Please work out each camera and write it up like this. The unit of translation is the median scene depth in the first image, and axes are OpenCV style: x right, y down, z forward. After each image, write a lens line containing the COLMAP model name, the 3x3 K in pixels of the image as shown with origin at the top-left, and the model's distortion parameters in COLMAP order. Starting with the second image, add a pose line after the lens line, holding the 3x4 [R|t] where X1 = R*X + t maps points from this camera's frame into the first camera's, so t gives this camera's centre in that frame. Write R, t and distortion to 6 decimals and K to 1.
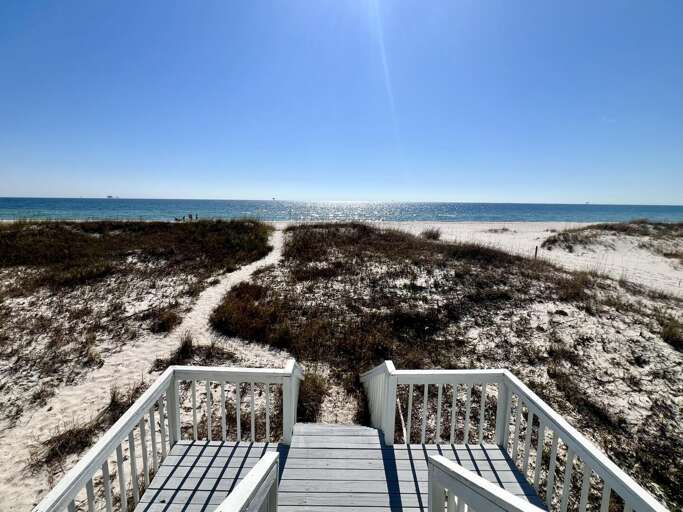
lens RADIAL K [[319.8, 0, 319.1], [0, 319.8, 231.1], [0, 0, 1]] dist [0.000436, 0.000078]
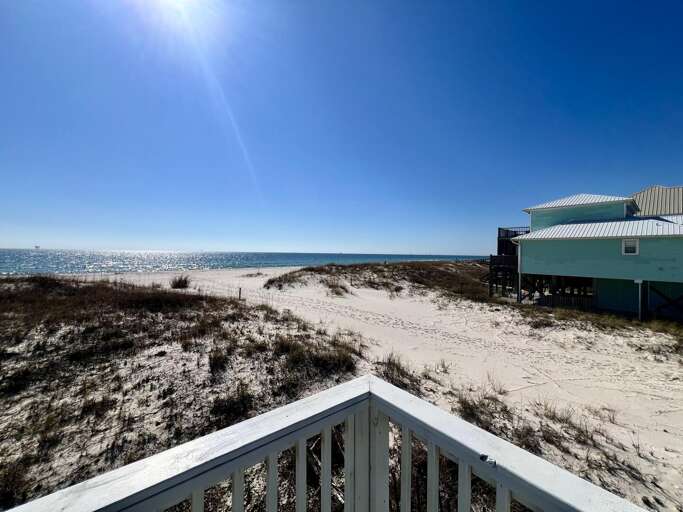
lens RADIAL K [[274.5, 0, 340.9], [0, 274.5, 253.7], [0, 0, 1]] dist [-0.000945, 0.000043]
pose [[0.774048, -0.002672, 0.633121, 0.598885], [0.056398, 0.996307, -0.064746, 0.015057], [-0.630610, 0.085823, 0.771340, -0.105900]]
